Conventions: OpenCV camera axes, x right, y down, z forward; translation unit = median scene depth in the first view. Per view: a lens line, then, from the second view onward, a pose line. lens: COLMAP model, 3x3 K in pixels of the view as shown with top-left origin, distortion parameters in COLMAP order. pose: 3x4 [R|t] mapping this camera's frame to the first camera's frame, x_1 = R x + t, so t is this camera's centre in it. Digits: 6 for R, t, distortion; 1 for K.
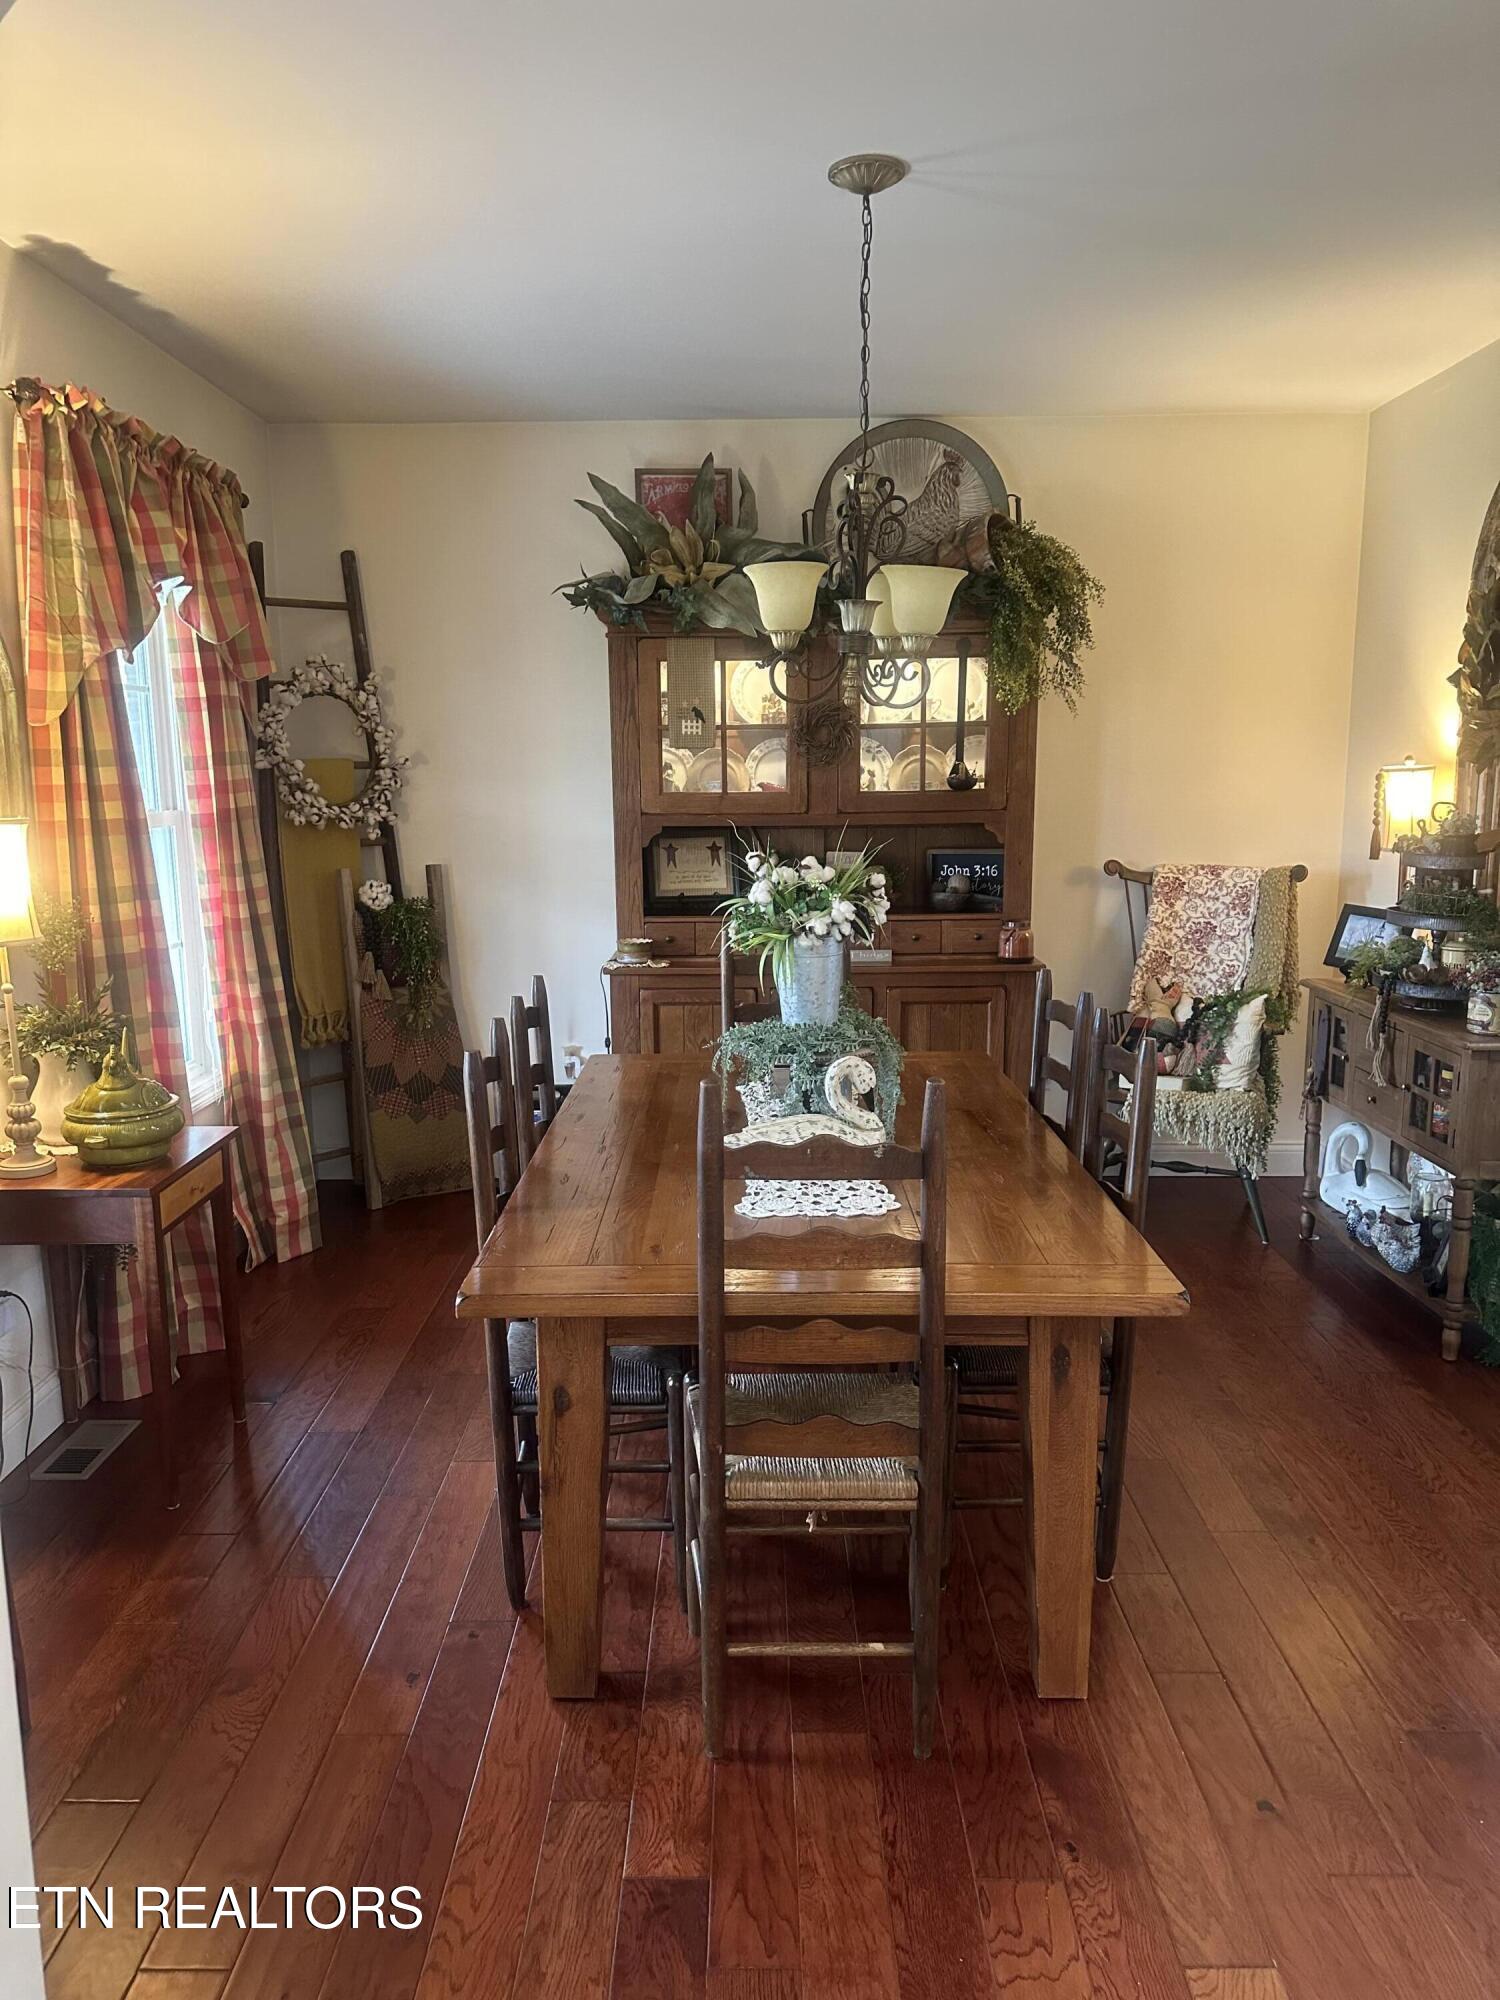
lens RADIAL K [[1396.9, 0, 732.3], [0, 1396.9, 992.3], [0, 0, 1]] dist [0.082867, -0.109945]
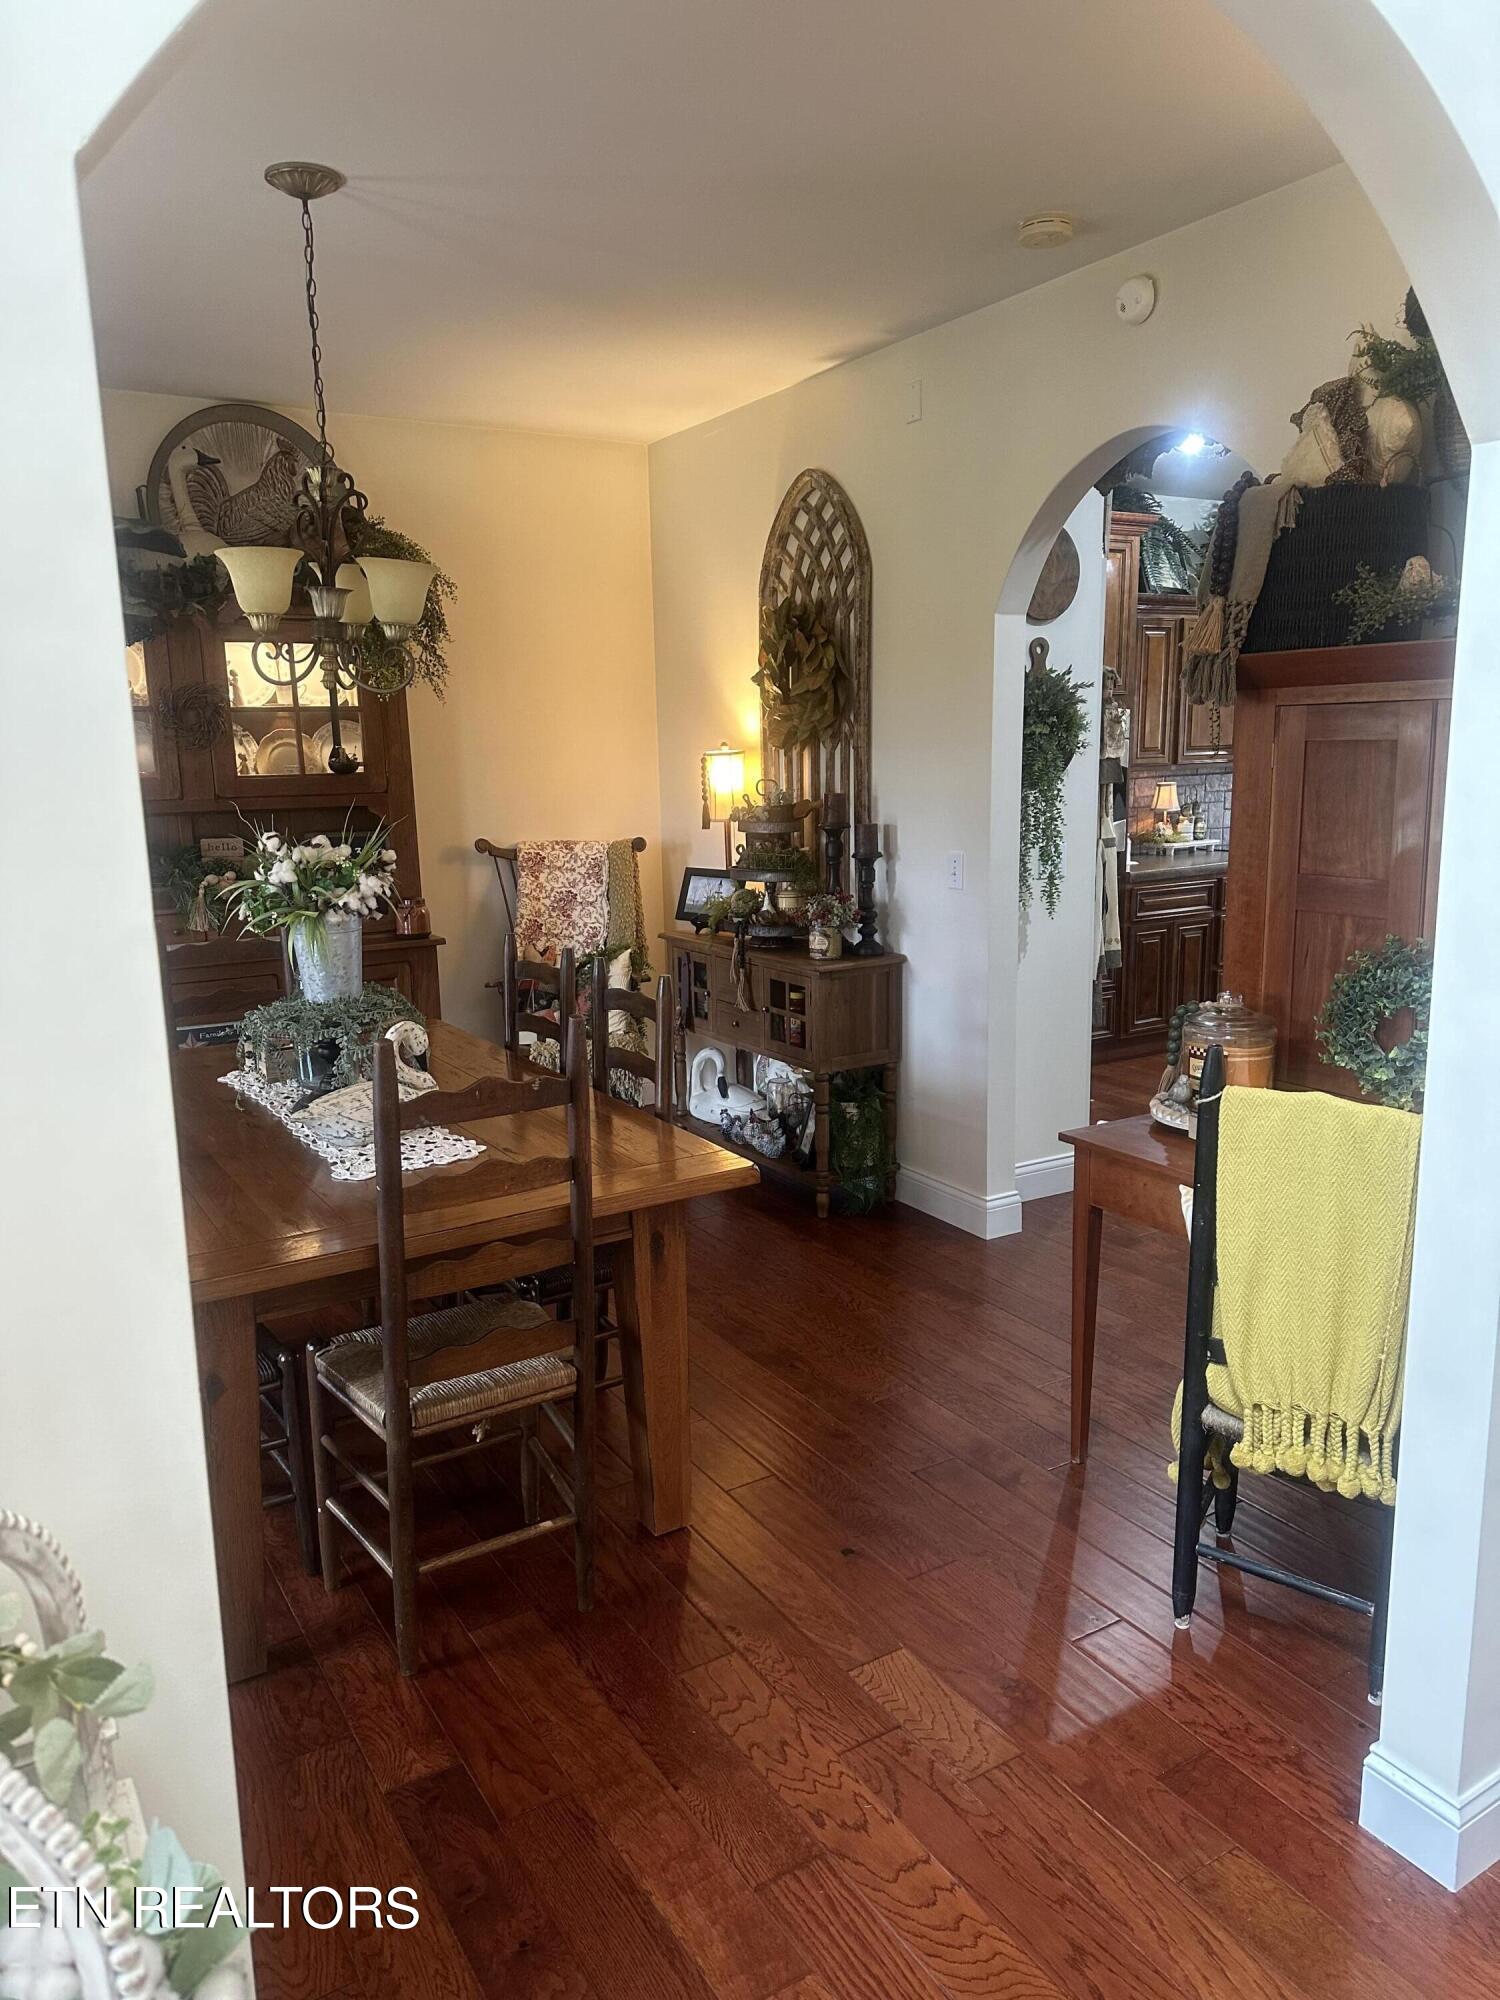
lens RADIAL K [[1396.9, 0, 766.2], [0, 1396.9, 989.9], [0, 0, 1]] dist [0.082867, -0.109945]
pose [[0.837189, -0.099358, 0.537812, -0.176729], [0.096654, 0.994760, 0.033320, 0.009094], [-0.538305, 0.024087, 0.842406, -0.032248]]
